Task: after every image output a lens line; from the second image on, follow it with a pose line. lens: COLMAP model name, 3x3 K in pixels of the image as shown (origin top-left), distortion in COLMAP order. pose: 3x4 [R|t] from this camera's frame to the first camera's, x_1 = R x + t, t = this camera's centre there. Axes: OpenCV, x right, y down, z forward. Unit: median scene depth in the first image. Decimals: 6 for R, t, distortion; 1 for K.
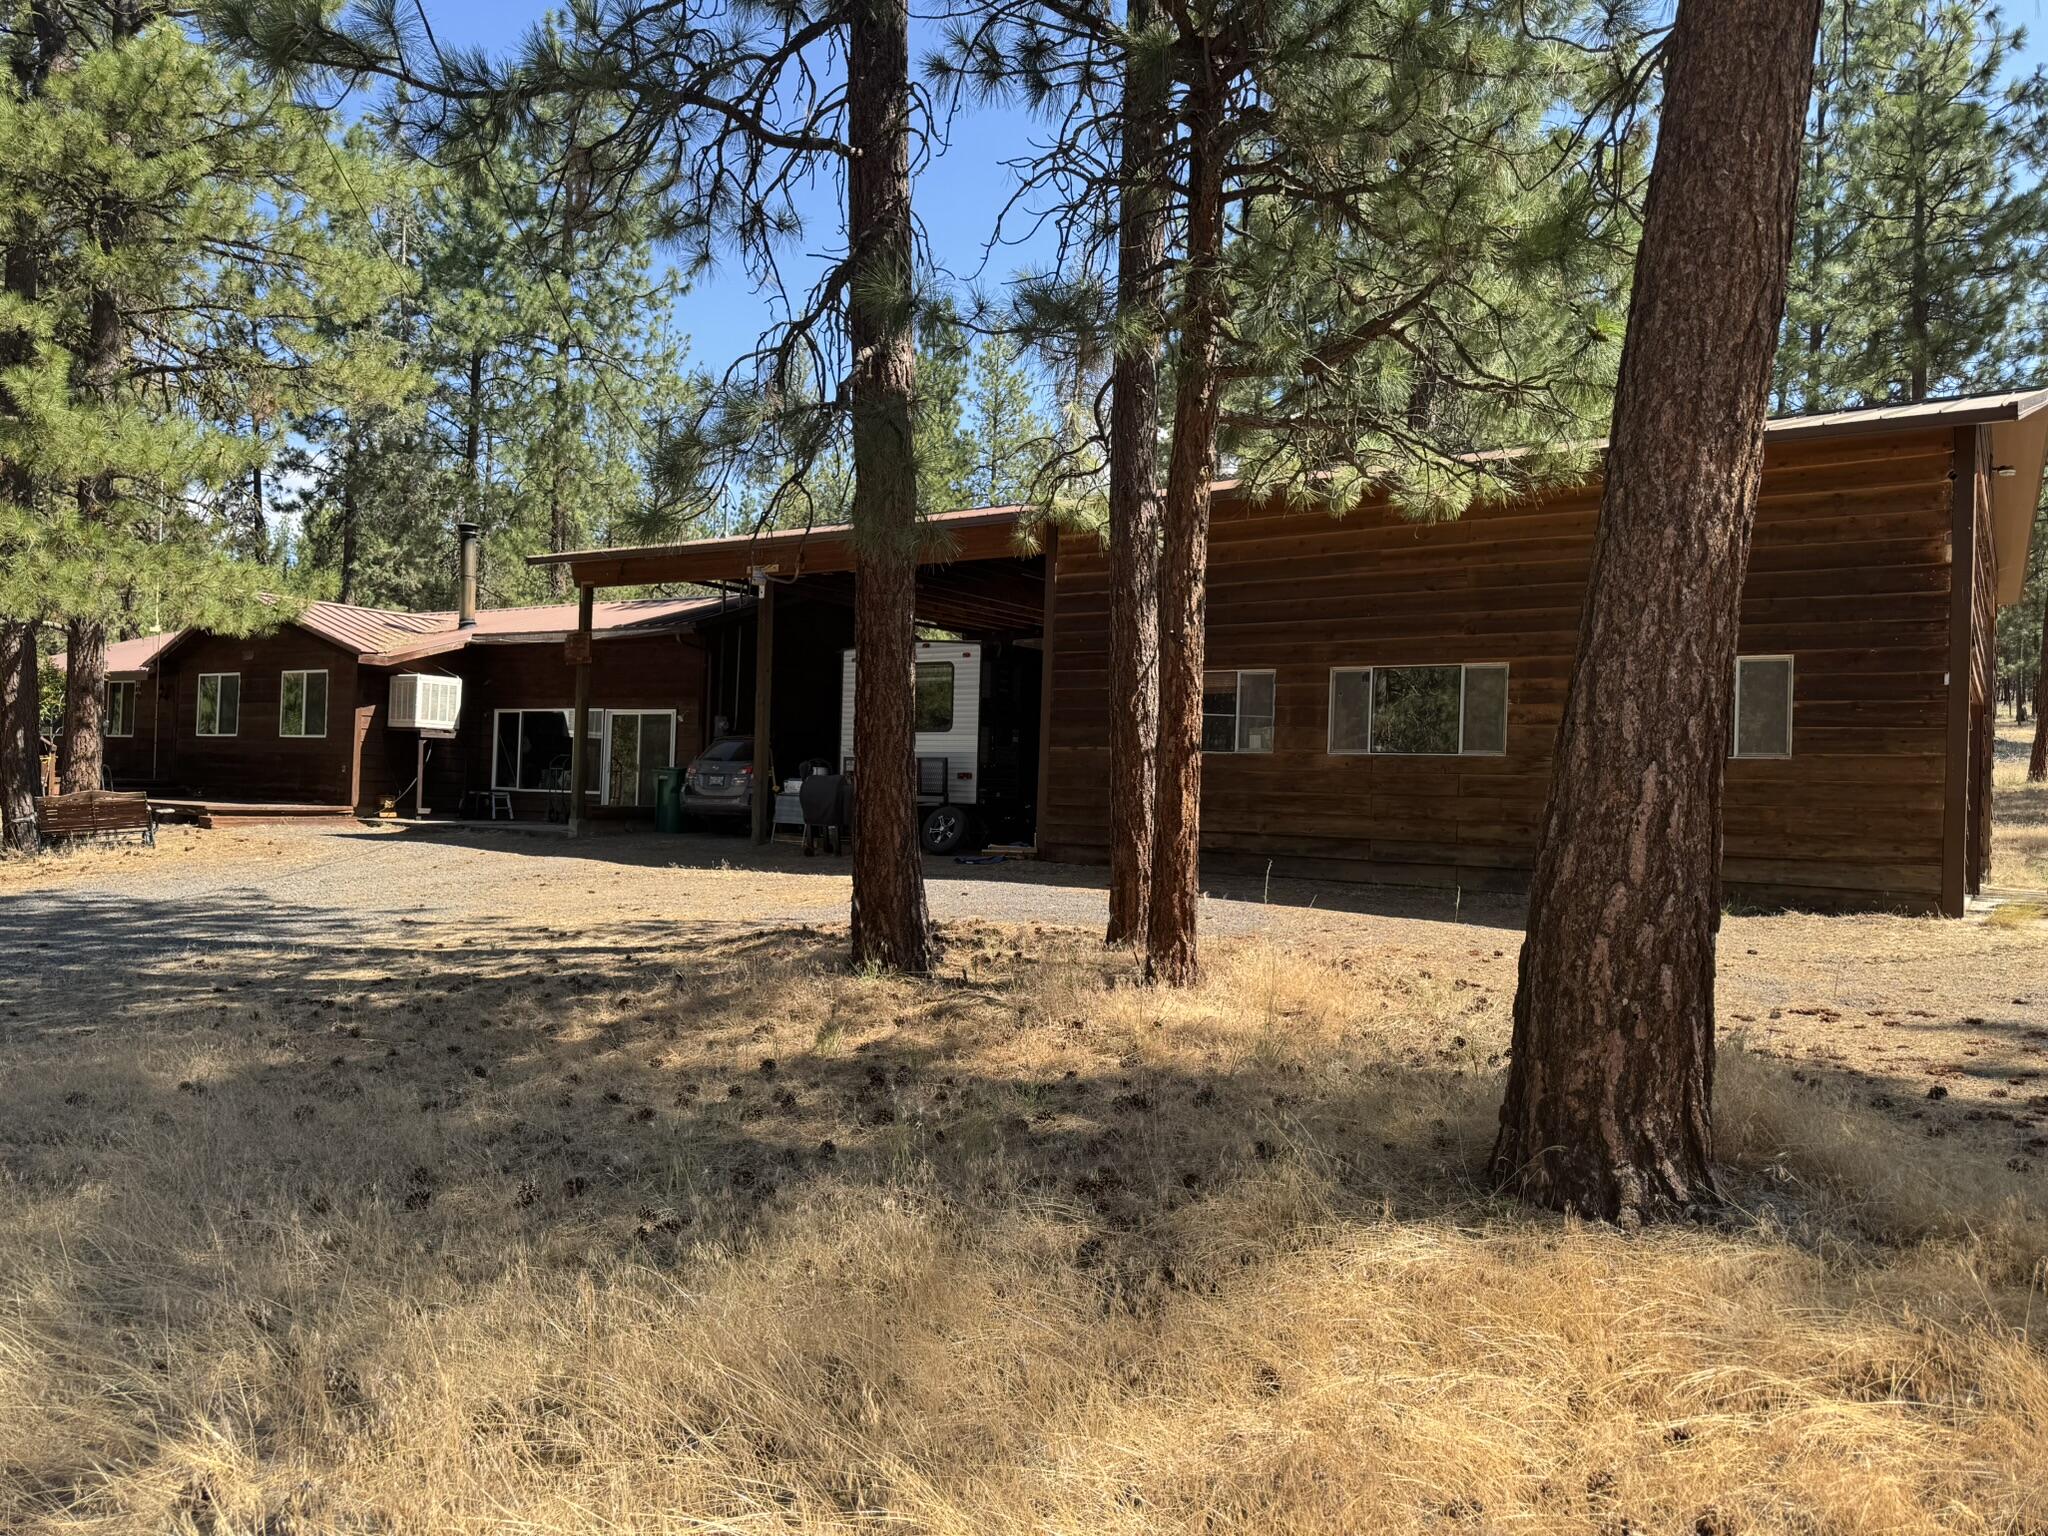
lens RADIAL K [[1447.3, 0, 1035.2], [0, 1447.3, 776.7], [0, 0, 1]] dist [0.098190, -0.146117]
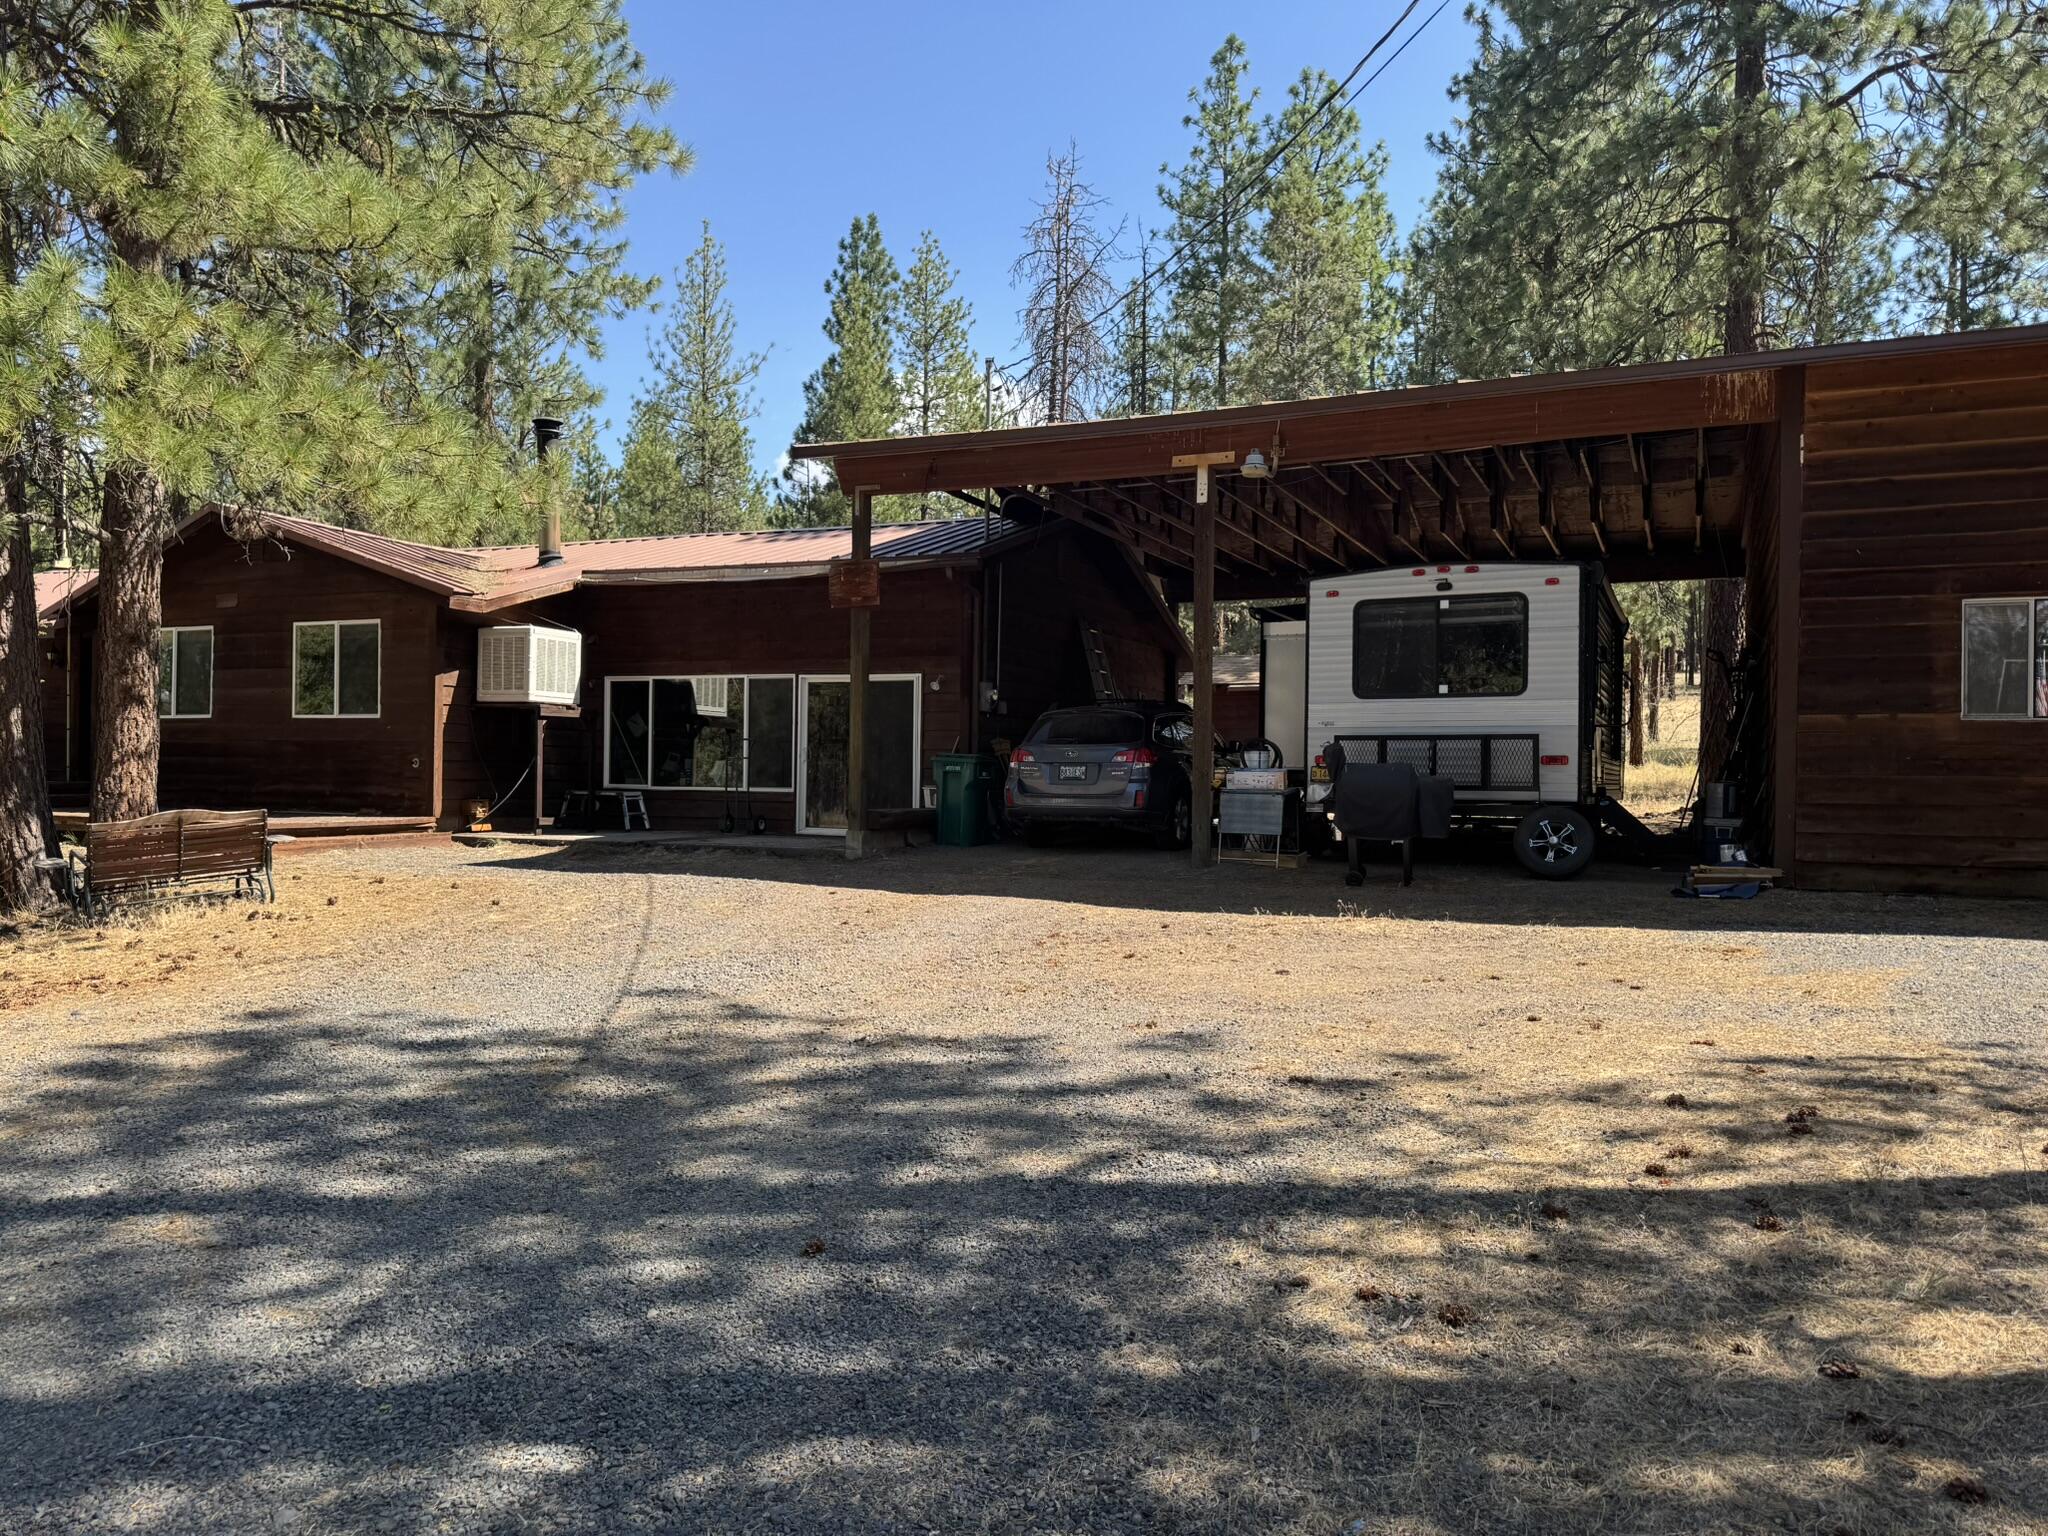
lens RADIAL K [[1447.3, 0, 1035.2], [0, 1447.3, 776.7], [0, 0, 1]] dist [0.098190, -0.146117]
pose [[0.986147, -0.018598, 0.164829, -0.300123], [0.015825, 0.999710, 0.018124, -0.006821], [-0.165118, -0.015265, 0.986156, 0.273334]]
